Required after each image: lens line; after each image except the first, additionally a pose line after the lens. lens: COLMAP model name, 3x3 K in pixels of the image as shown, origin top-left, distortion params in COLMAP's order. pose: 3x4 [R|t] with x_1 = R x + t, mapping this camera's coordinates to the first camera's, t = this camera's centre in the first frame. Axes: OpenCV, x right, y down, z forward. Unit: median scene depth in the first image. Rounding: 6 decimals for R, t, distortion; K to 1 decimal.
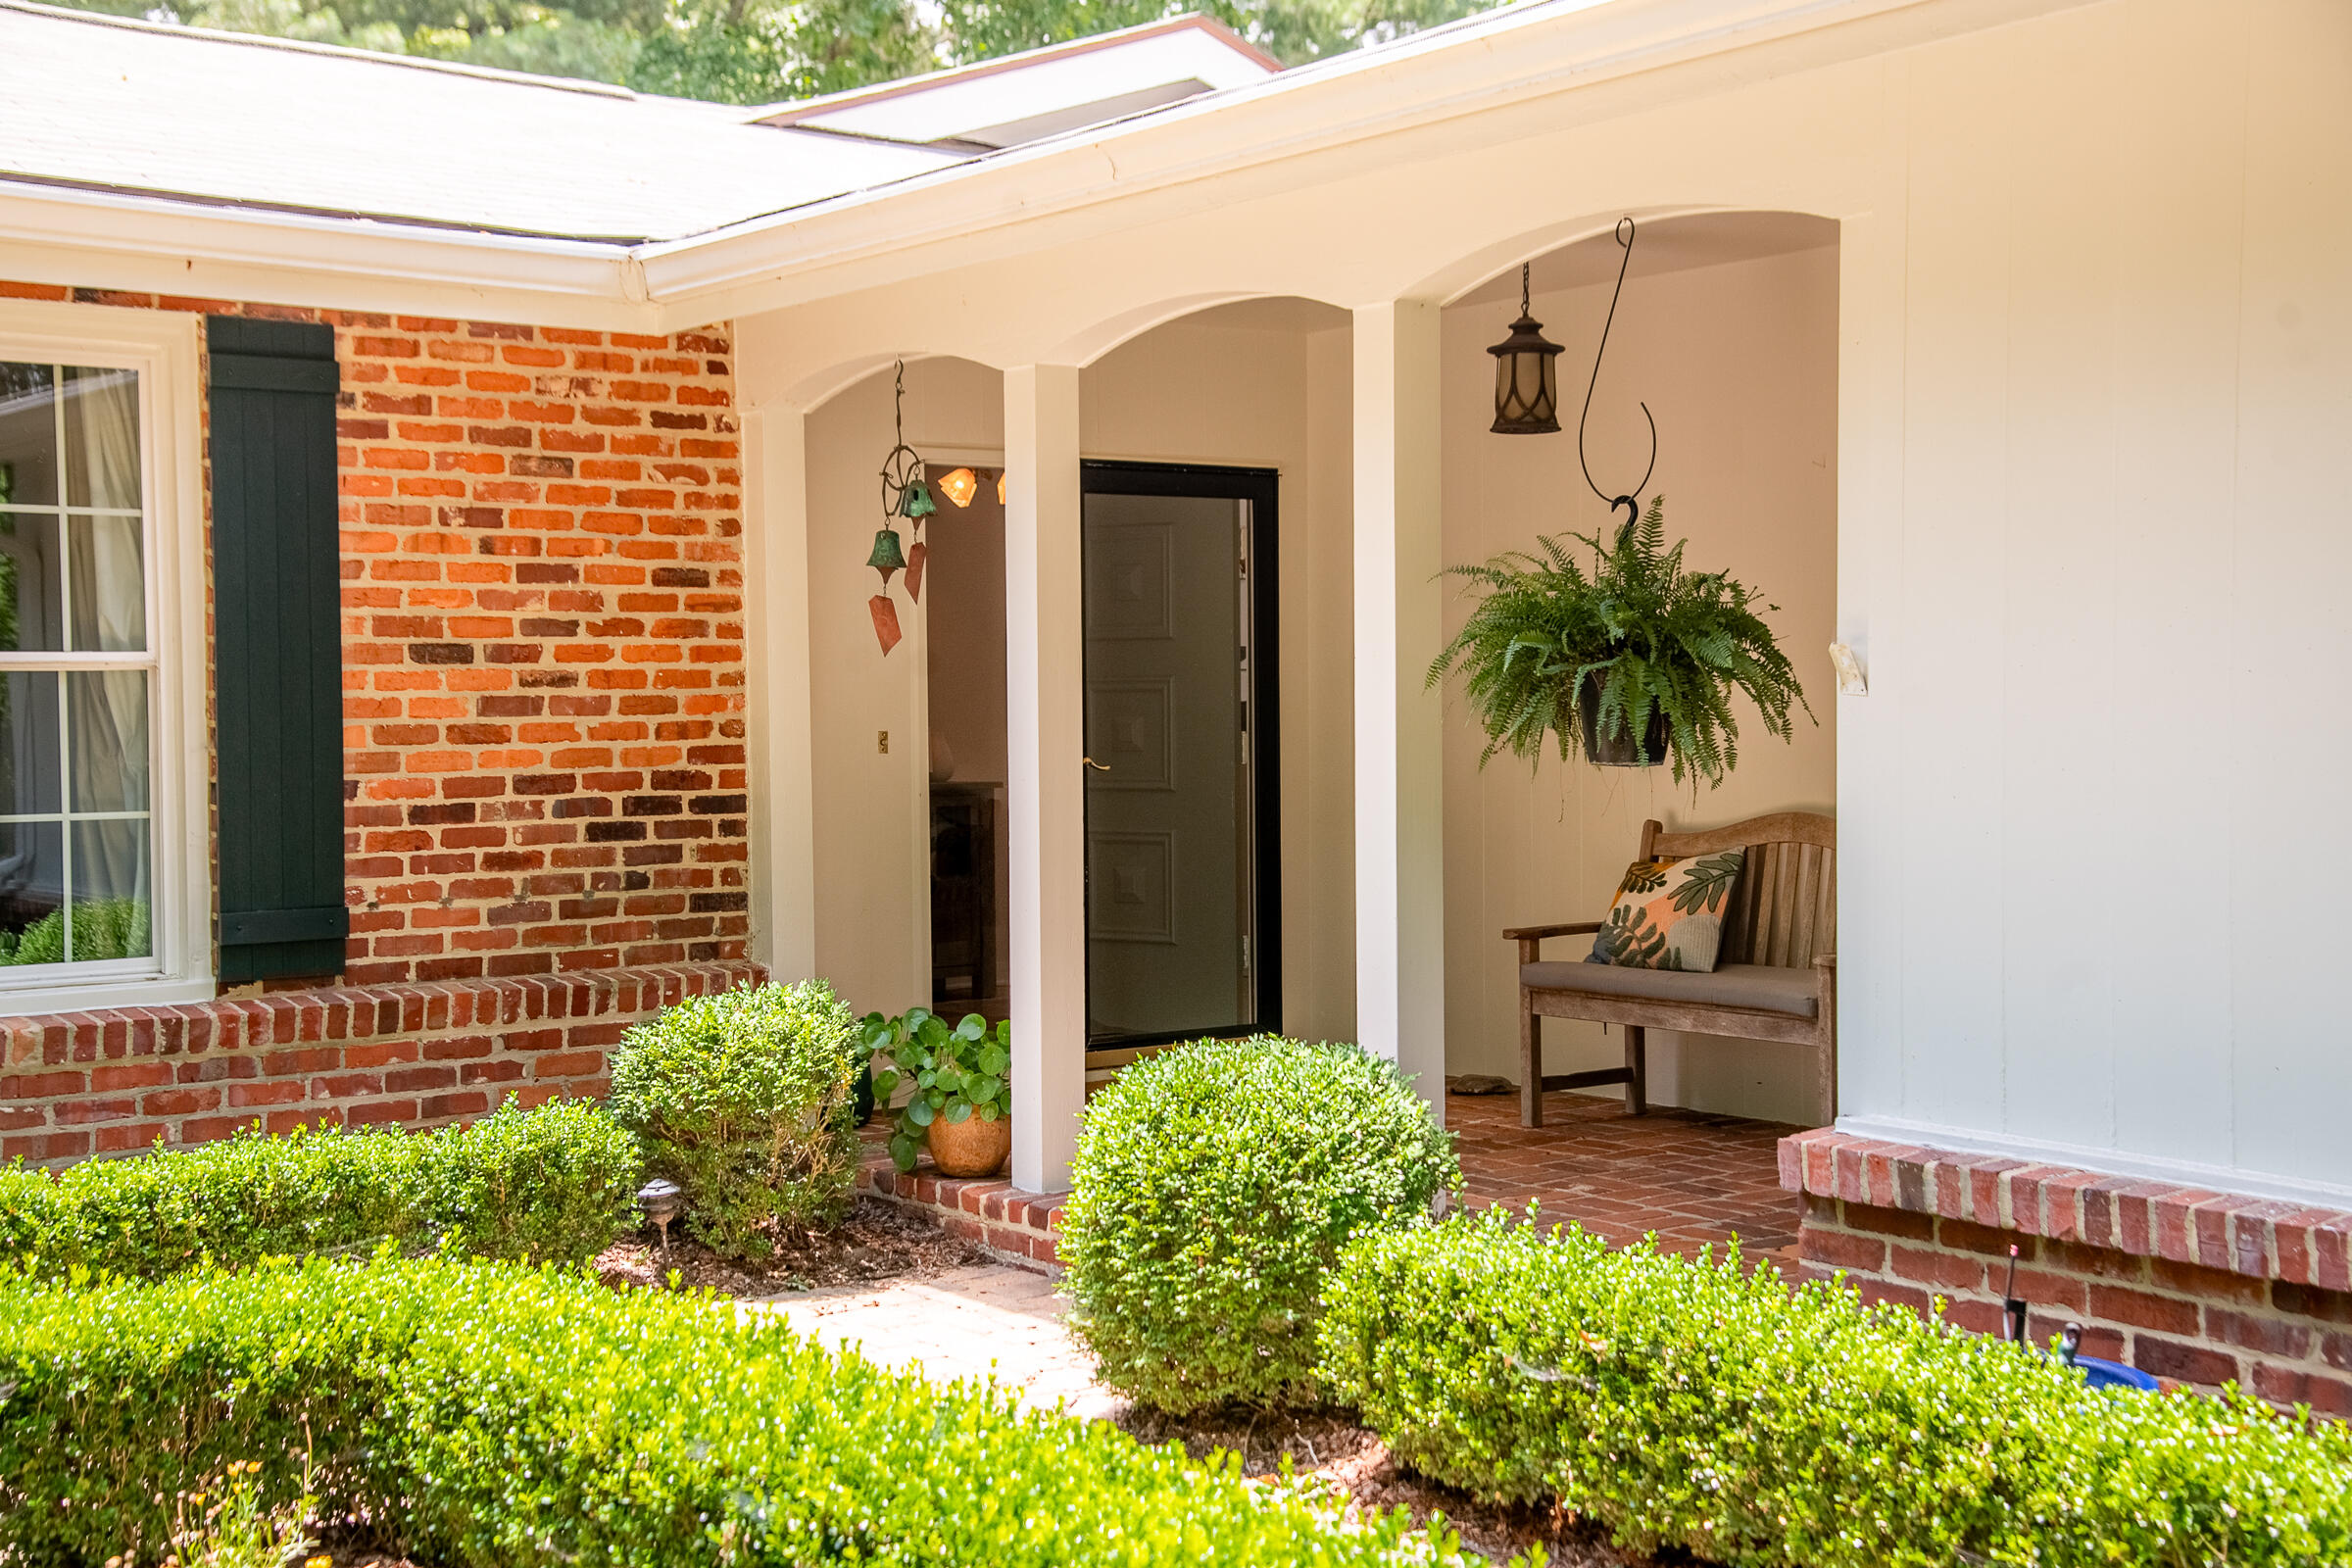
lens RADIAL K [[3142.6, 0, 1160.3], [0, 3142.6, 771.0], [0, 0, 1]] dist [0.242138, 0.000000]
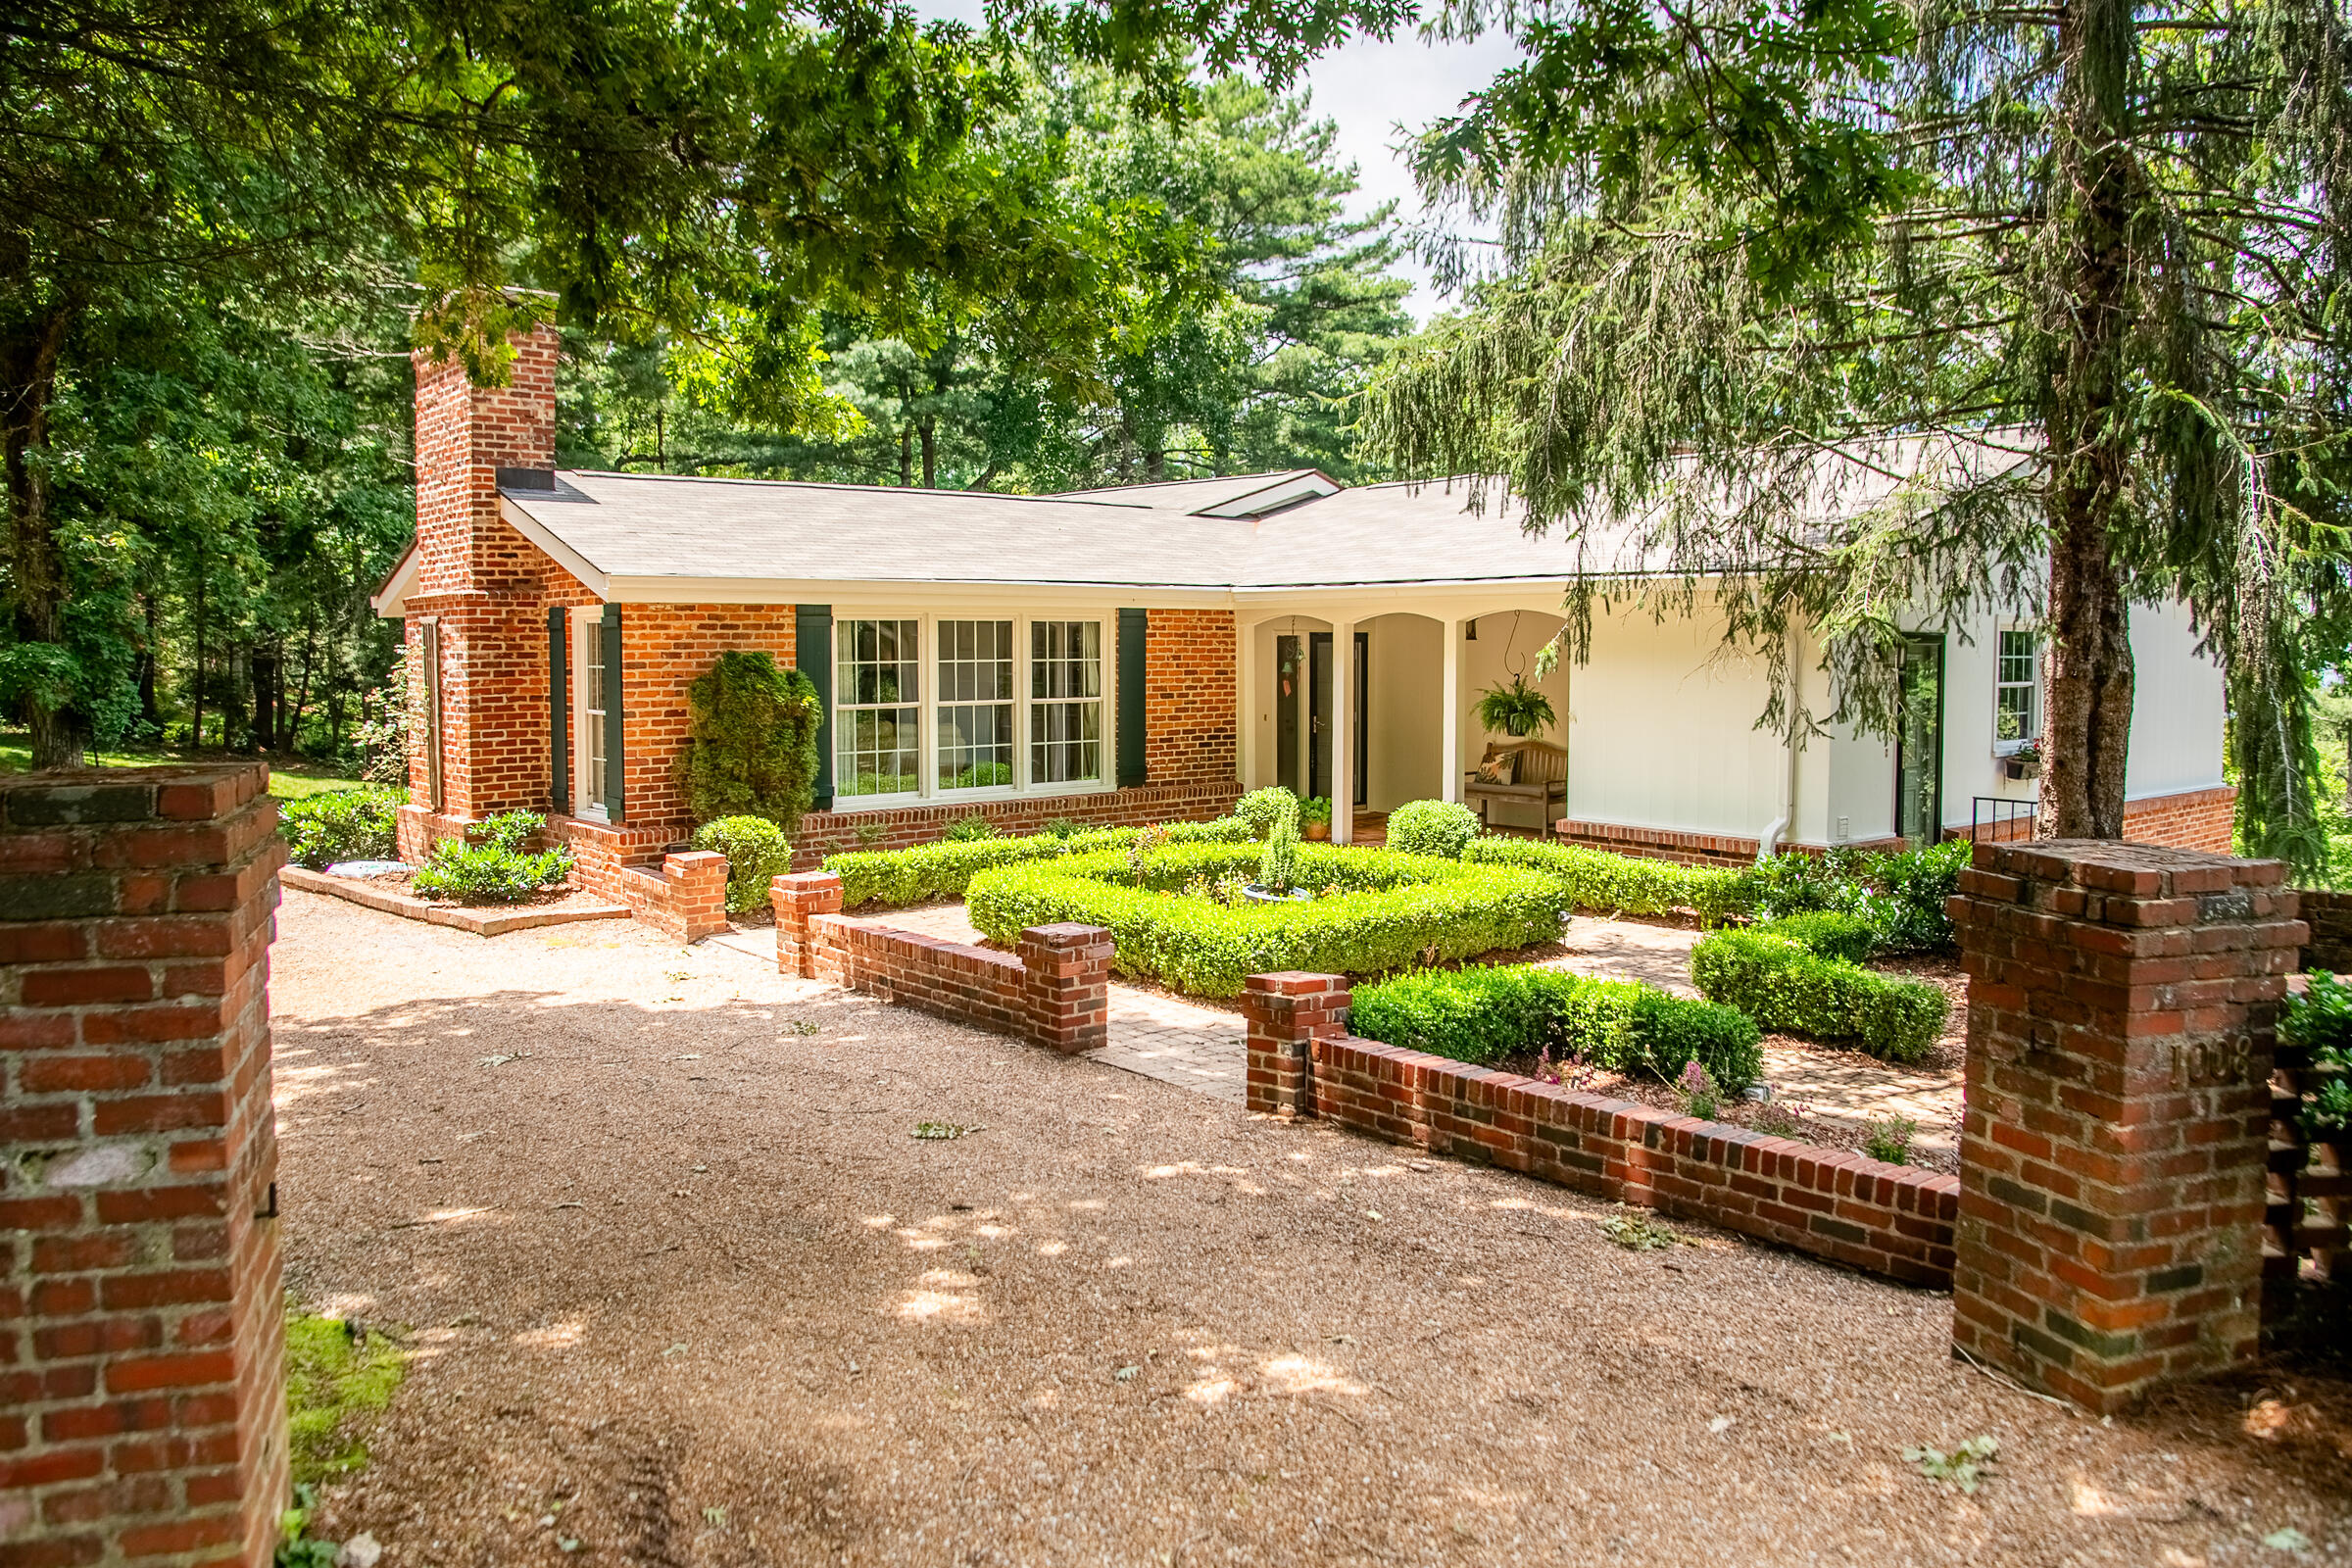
lens RADIAL K [[1733.4, 0, 1163.8], [0, 1733.4, 832.3], [0, 0, 1]] dist [-0.079205, 0.018315]
pose [[0.997629, 0.000871, 0.068823, -0.363662], [-0.006955, 0.996078, 0.088210, -0.056199], [-0.068476, -0.088480, 0.993721, -0.964498]]
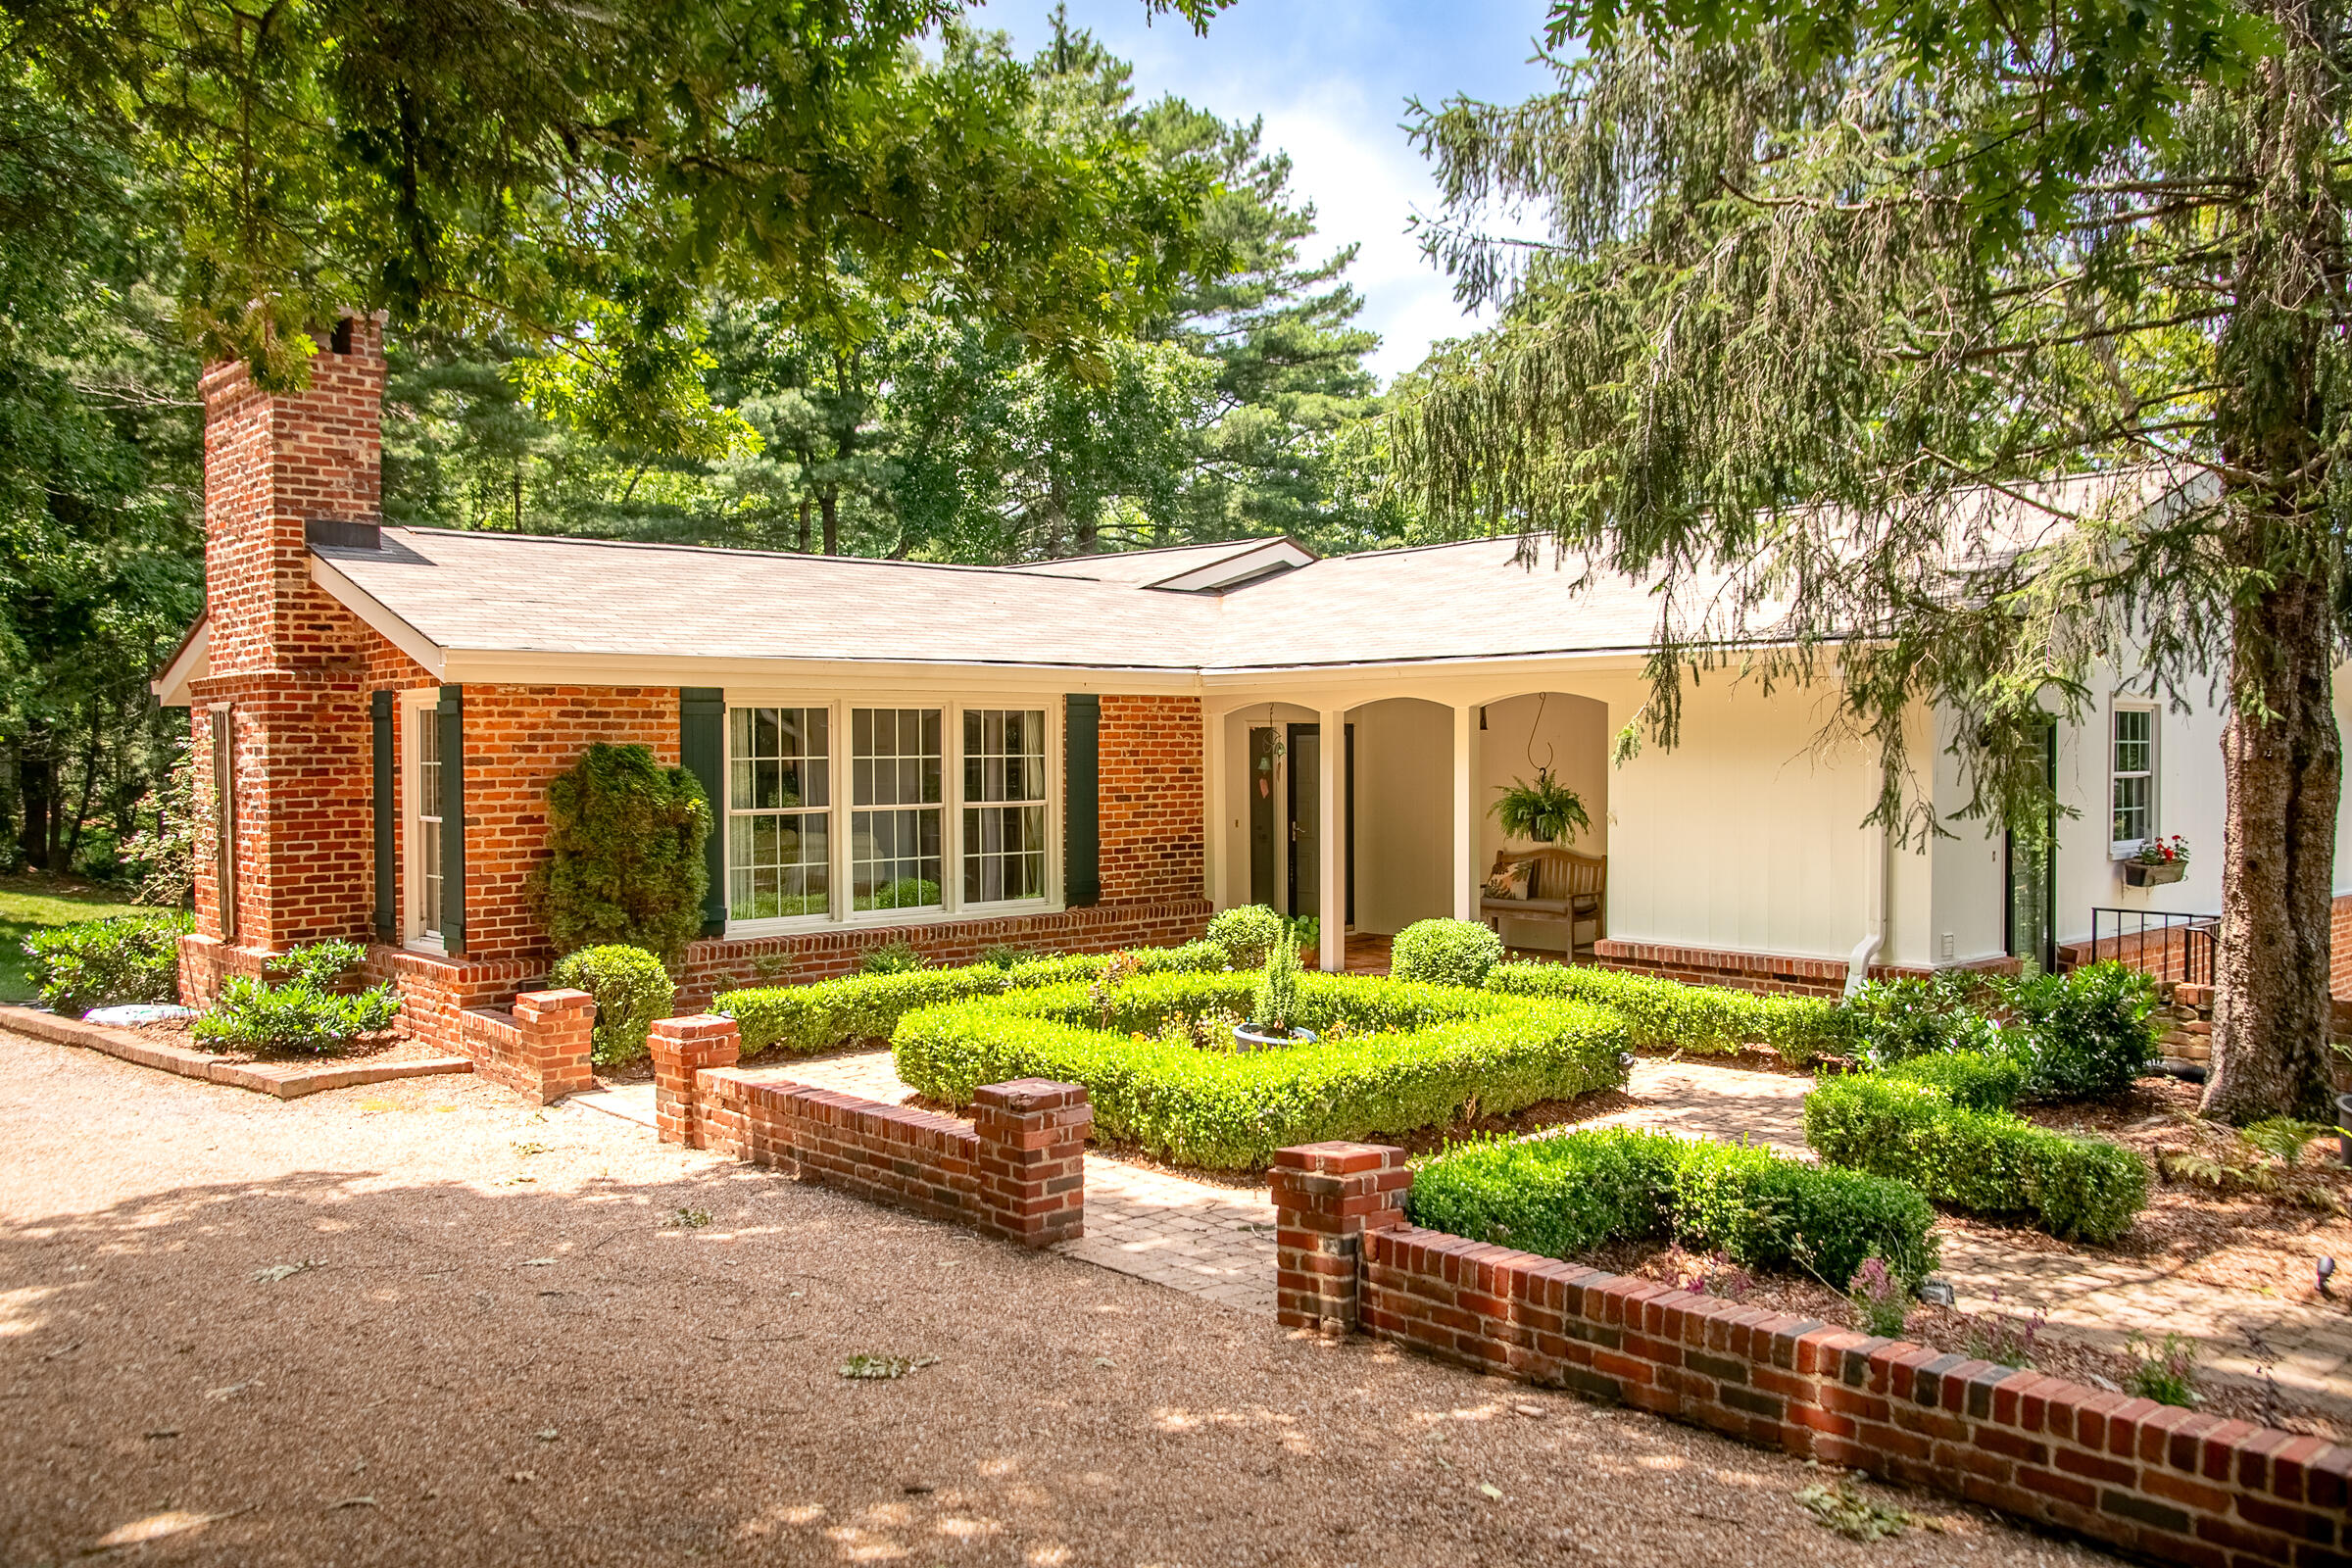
lens RADIAL K [[1908.2, 0, 1171.0], [0, 1908.2, 868.0], [0, 0, 1]] dist [-0.031936, 0.053180]
pose [[0.993585, -0.003400, 0.113033, -0.386431], [-0.001350, 0.999120, 0.041927, -0.046743], [-0.113076, -0.041810, 0.992706, -0.823953]]
